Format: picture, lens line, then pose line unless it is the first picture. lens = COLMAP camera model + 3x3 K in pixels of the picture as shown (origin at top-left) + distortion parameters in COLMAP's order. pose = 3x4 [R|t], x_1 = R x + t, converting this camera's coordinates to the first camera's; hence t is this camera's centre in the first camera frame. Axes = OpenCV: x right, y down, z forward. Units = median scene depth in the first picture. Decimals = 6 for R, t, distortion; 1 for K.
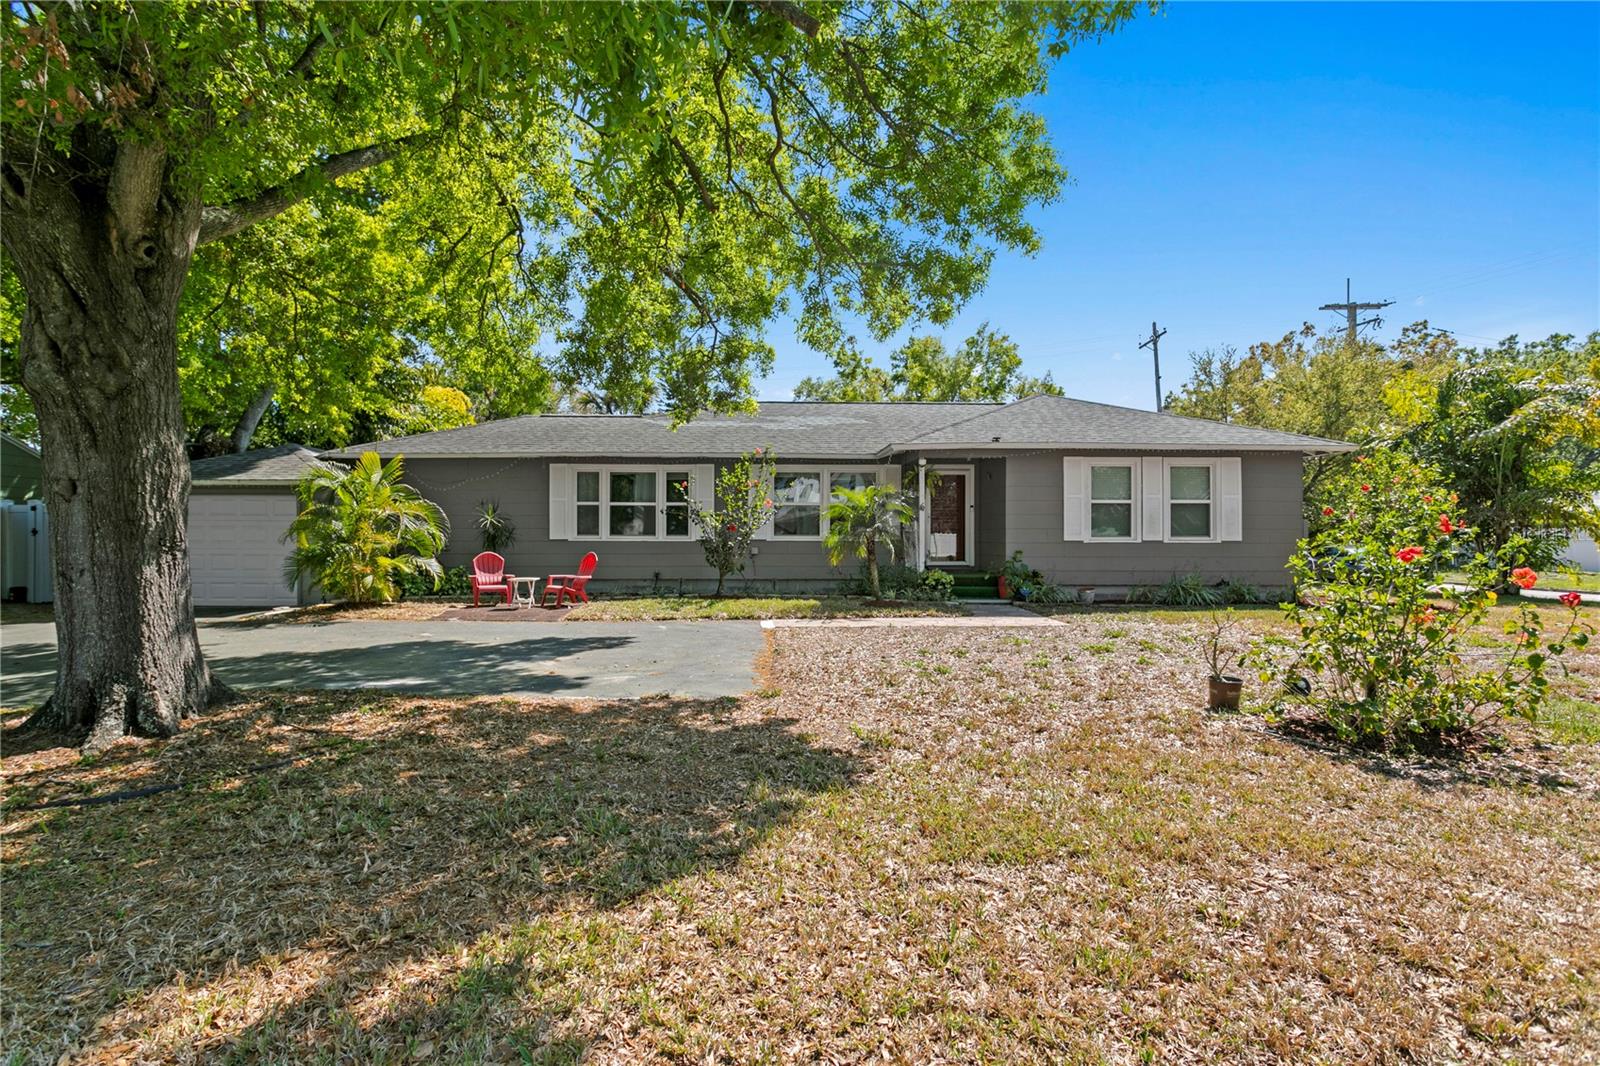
lens RADIAL K [[774.3, 0, 800.0], [0, 774.3, 533.0], [0, 0, 1]] dist [0.017688, 0.000004]
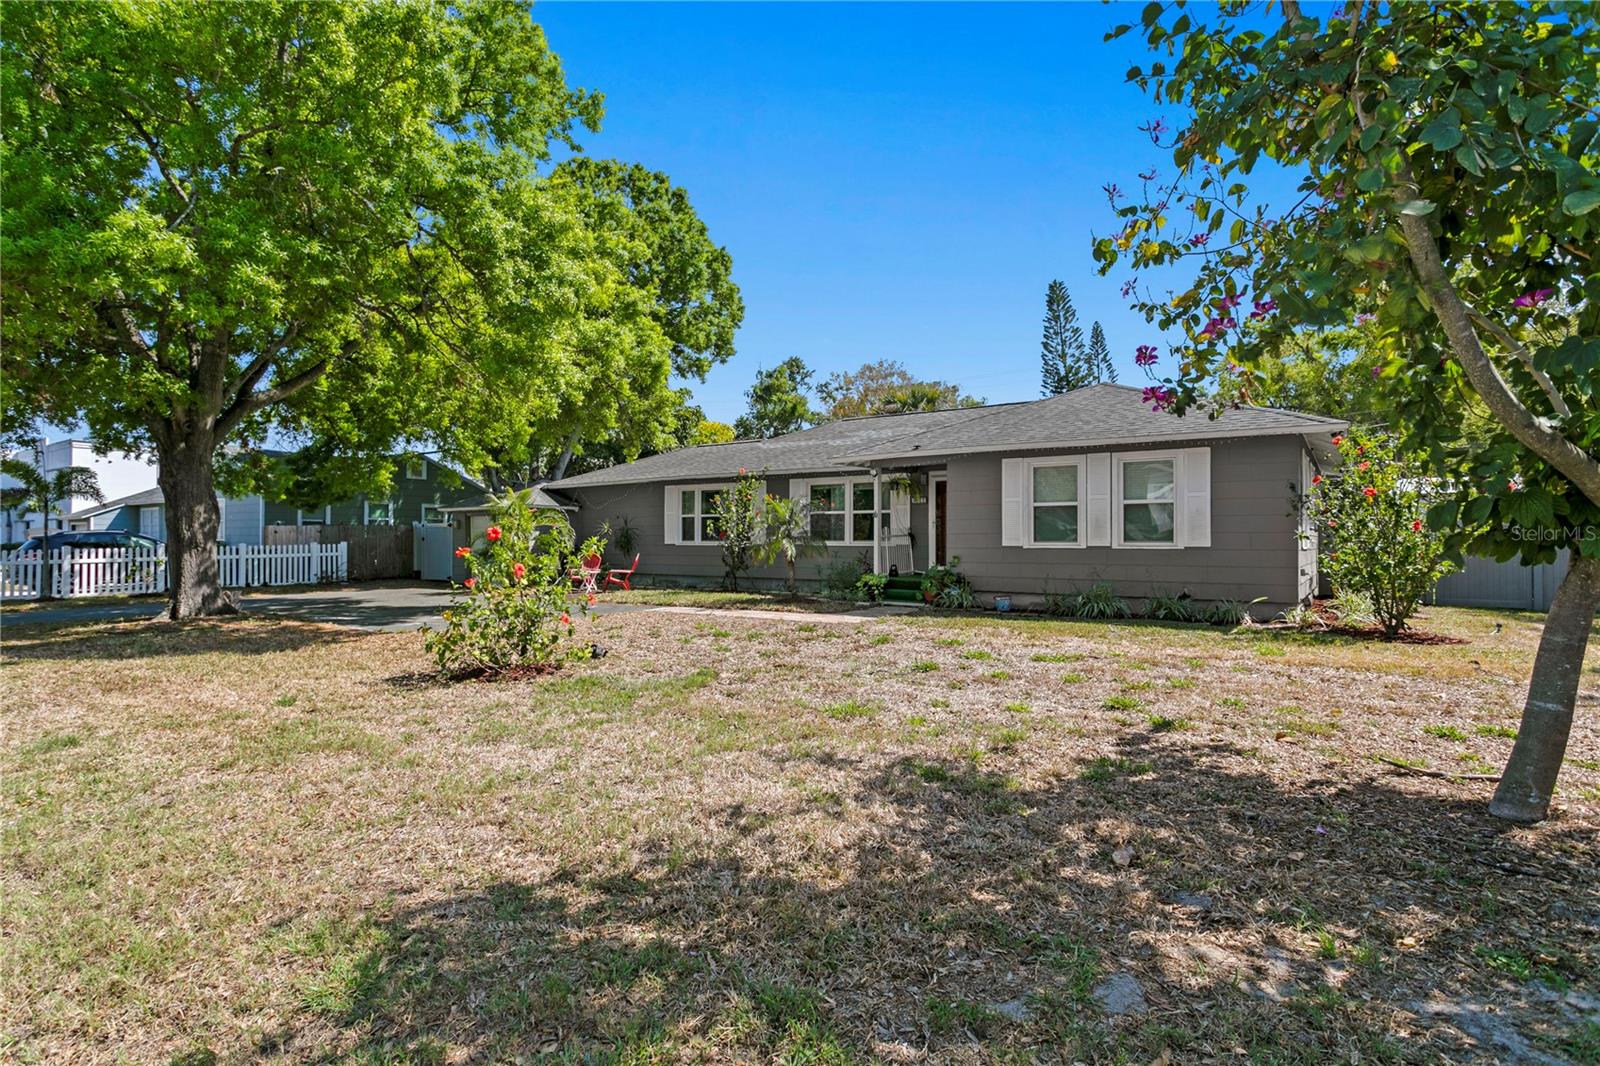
lens RADIAL K [[825.5, 0, 800.0], [0, 825.5, 533.0], [0, 0, 1]] dist [-0.002563, -0.000174]
pose [[0.801273, -0.006801, -0.598261, 0.744071], [0.003306, 0.999970, -0.006940, 0.000075], [0.598290, 0.003583, 0.801271, 0.023962]]
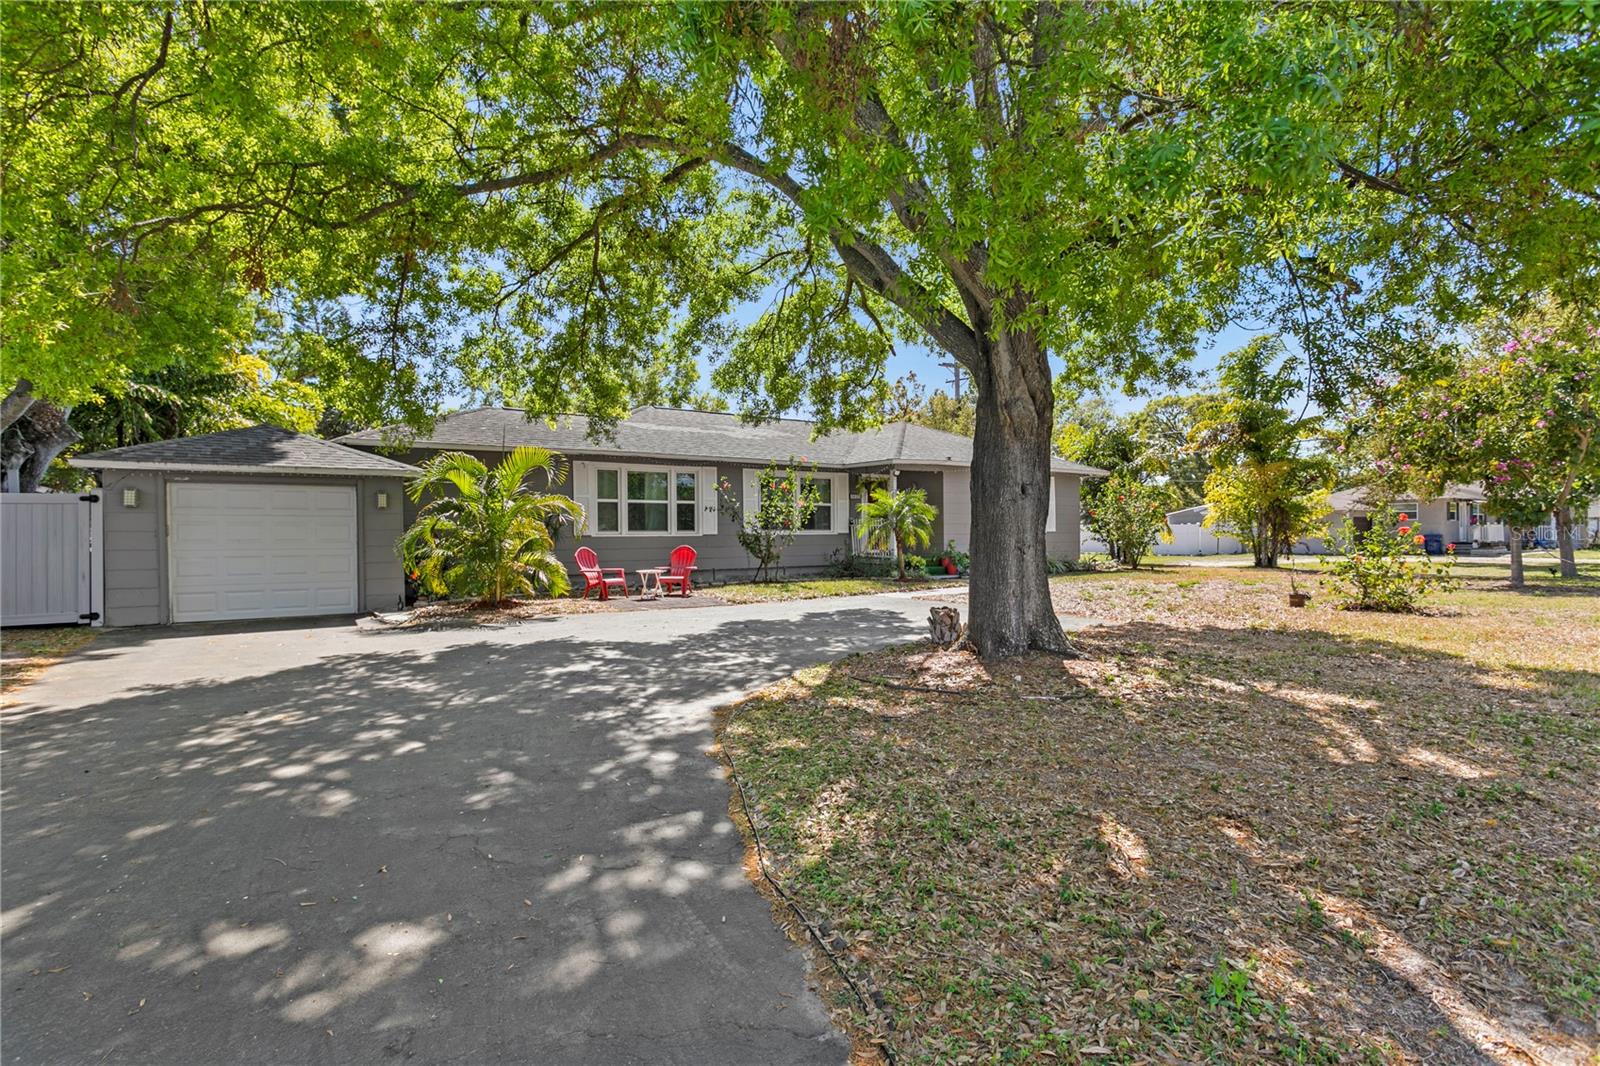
lens RADIAL K [[774.3, 0, 800.0], [0, 774.3, 533.0], [0, 0, 1]] dist [0.017688, 0.000004]
pose [[0.852846, -0.006613, 0.522121, -0.648242], [0.009153, 0.999956, -0.002285, 0.011126], [-0.522083, 0.006728, 0.852868, -0.023640]]
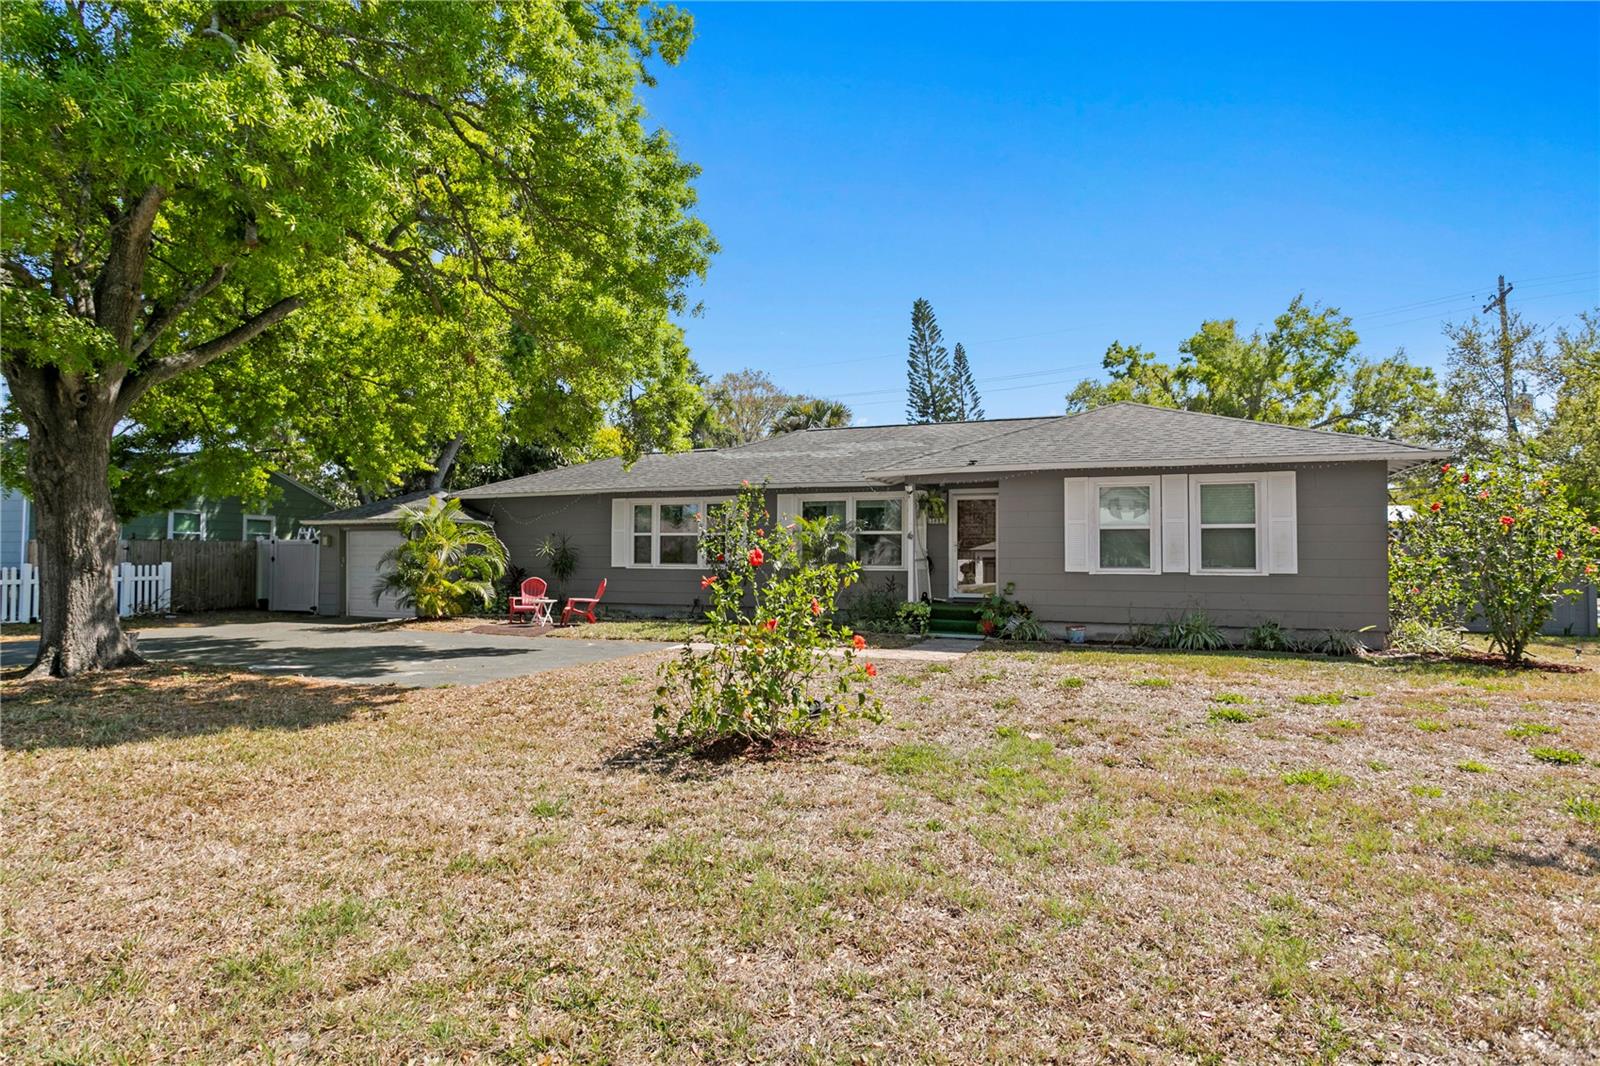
lens RADIAL K [[875.2, 0, 800.0], [0, 875.2, 533.0], [0, 0, 1]] dist [0.005411, 0.001257]
pose [[0.916935, -0.009745, -0.398917, 0.456667], [-0.003117, 0.999496, -0.031582, -0.001730], [0.399024, 0.030203, 0.916443, -0.044727]]
